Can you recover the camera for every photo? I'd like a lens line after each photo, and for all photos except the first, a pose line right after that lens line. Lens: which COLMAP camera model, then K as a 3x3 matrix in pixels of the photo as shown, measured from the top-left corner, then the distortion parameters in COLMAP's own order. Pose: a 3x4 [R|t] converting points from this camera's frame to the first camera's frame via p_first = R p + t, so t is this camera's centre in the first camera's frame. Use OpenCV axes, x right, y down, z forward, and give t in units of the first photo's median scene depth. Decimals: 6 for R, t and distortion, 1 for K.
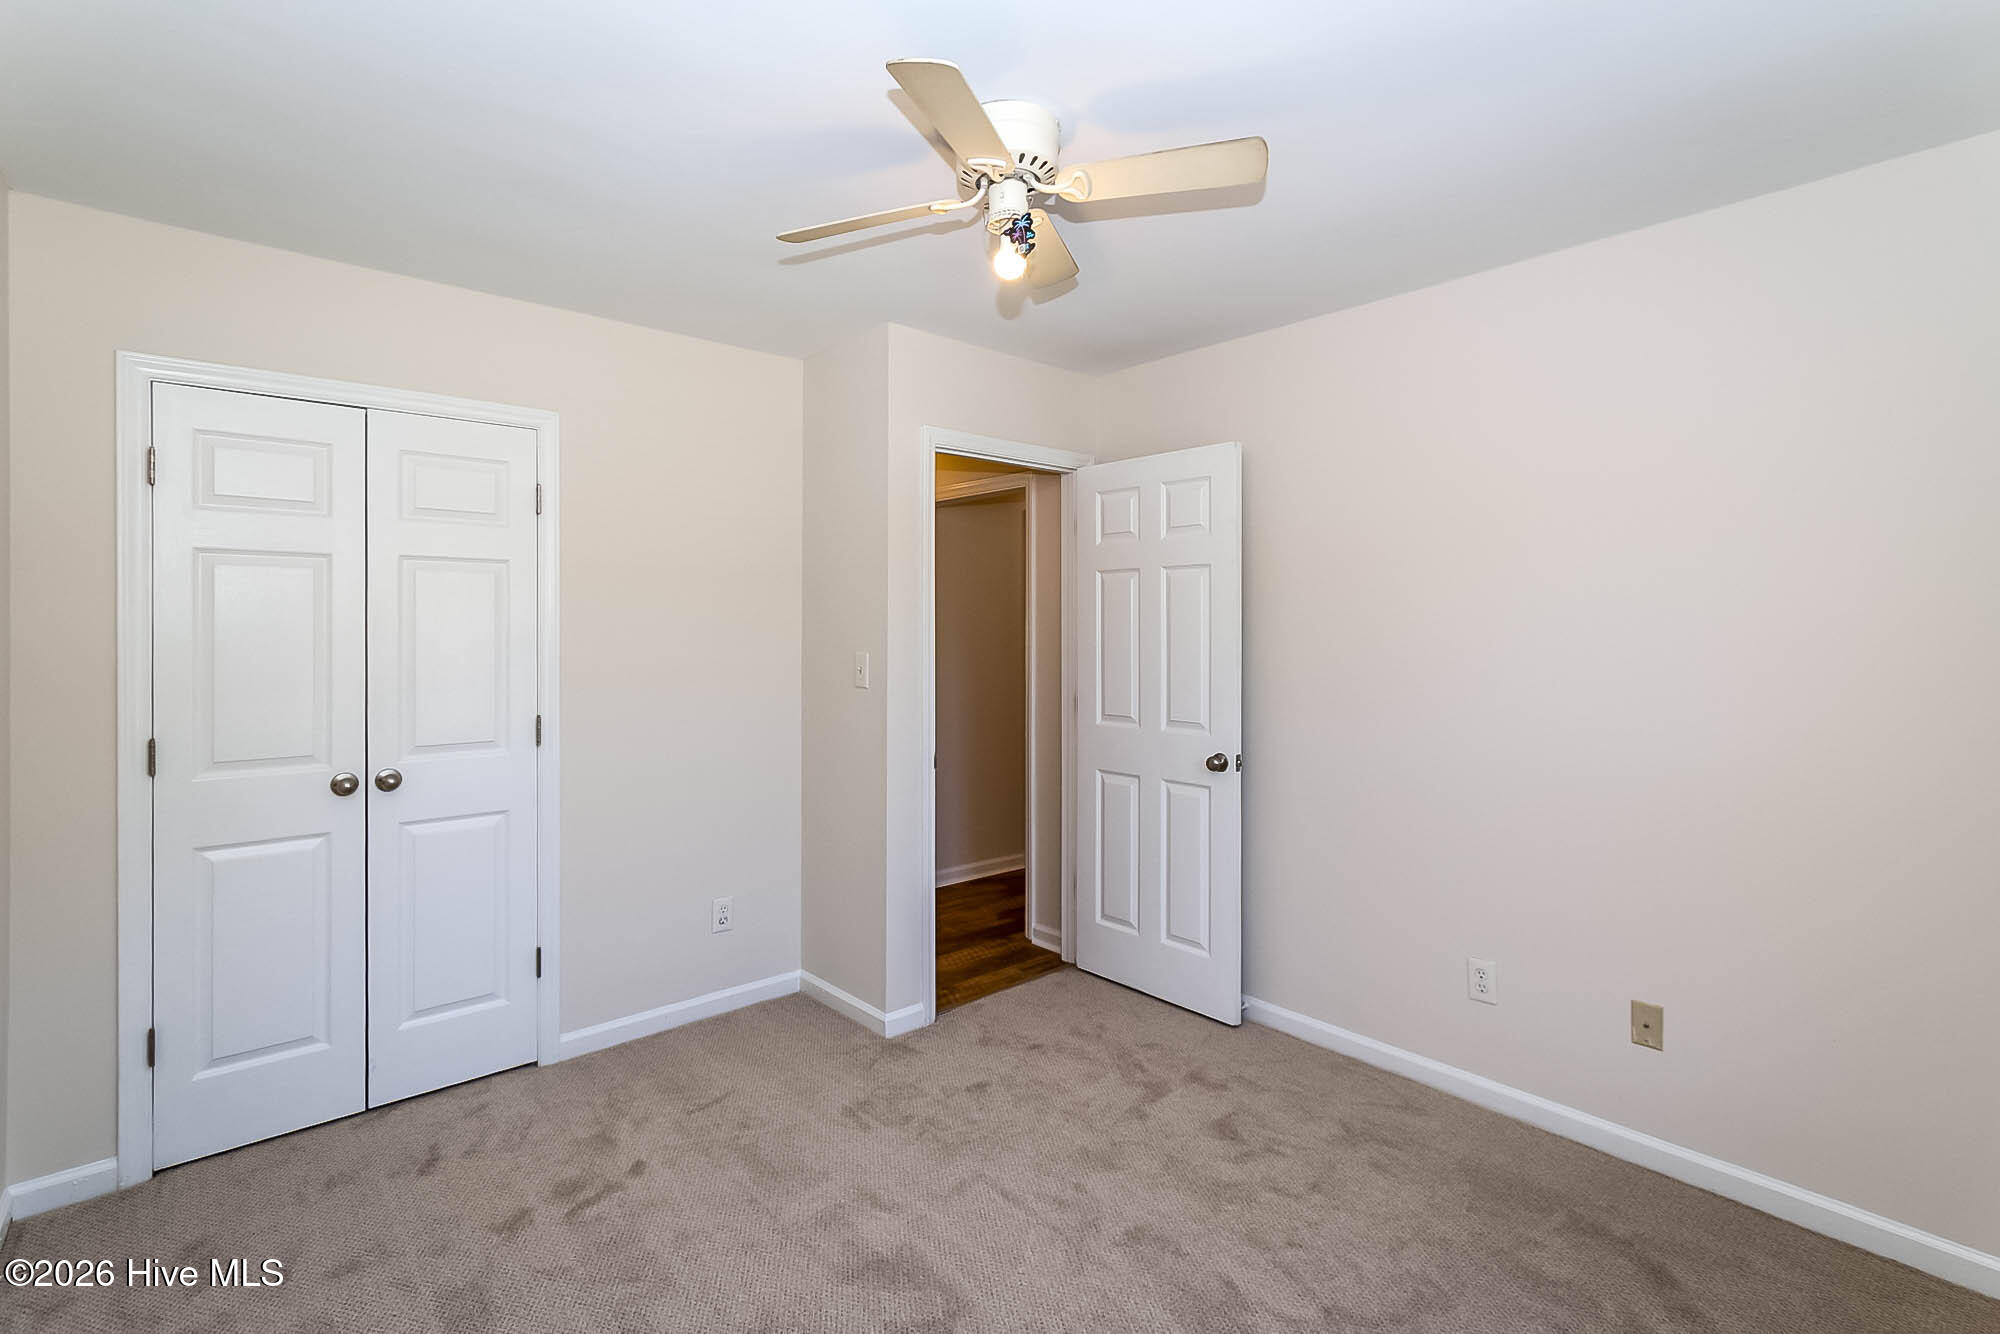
lens RADIAL K [[952.4, 0, 1011.8], [0, 952.4, 622.0], [0, 0, 1]] dist [0.000930, -0.000216]
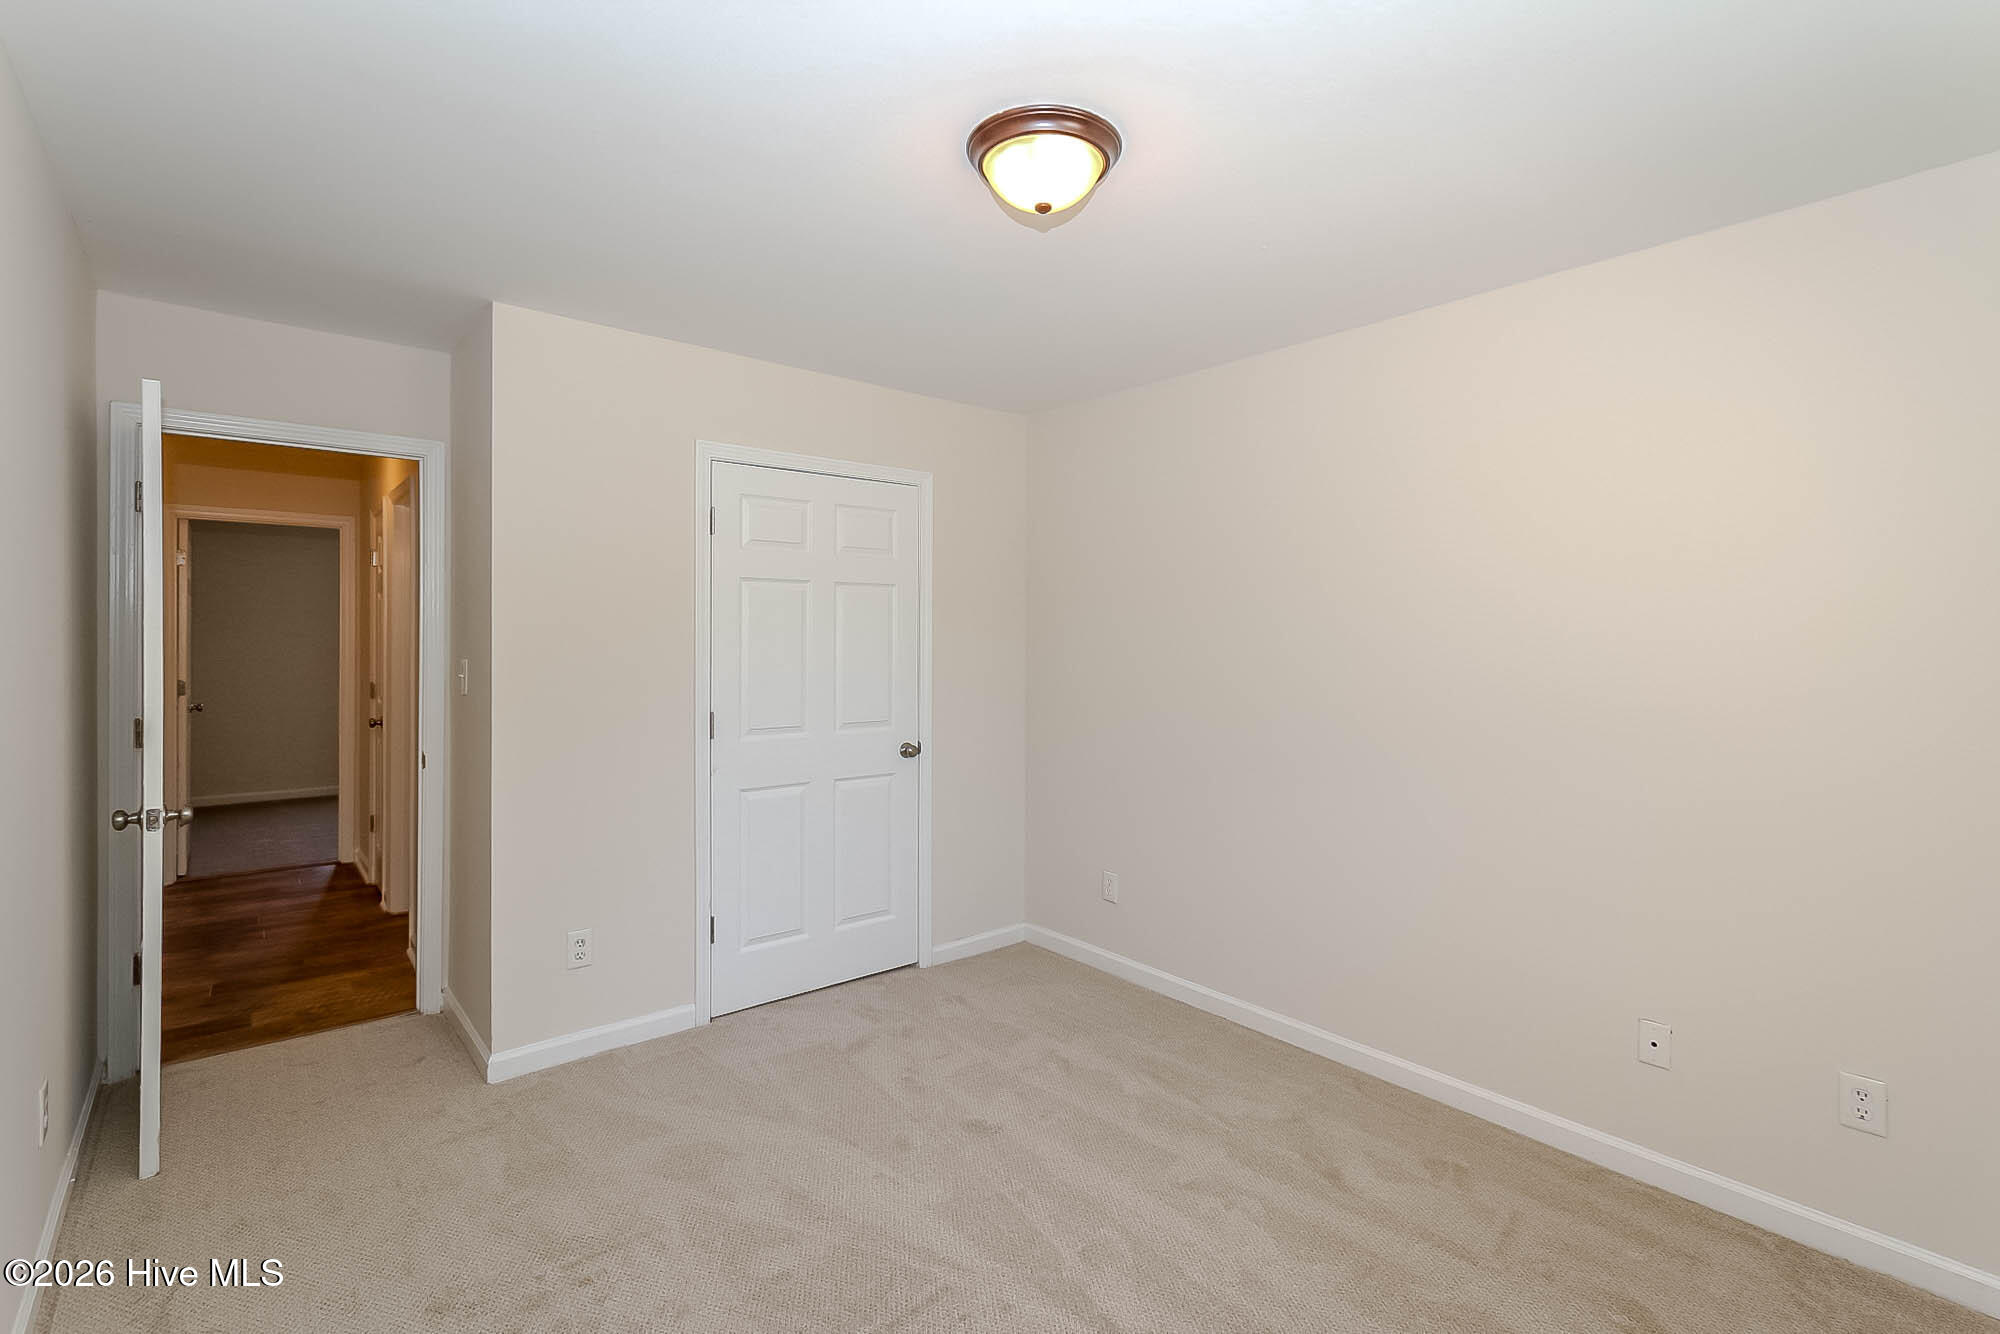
lens RADIAL K [[928.6, 0, 1002.2], [0, 928.6, 617.4], [0, 0, 1]] dist [0.000600, 0.000616]
pose [[0.998421, 0.009677, -0.055330, -0.309560], [-0.010540, 0.999827, -0.015317, -0.000290], [0.055172, 0.015876, 0.998351, -0.281570]]
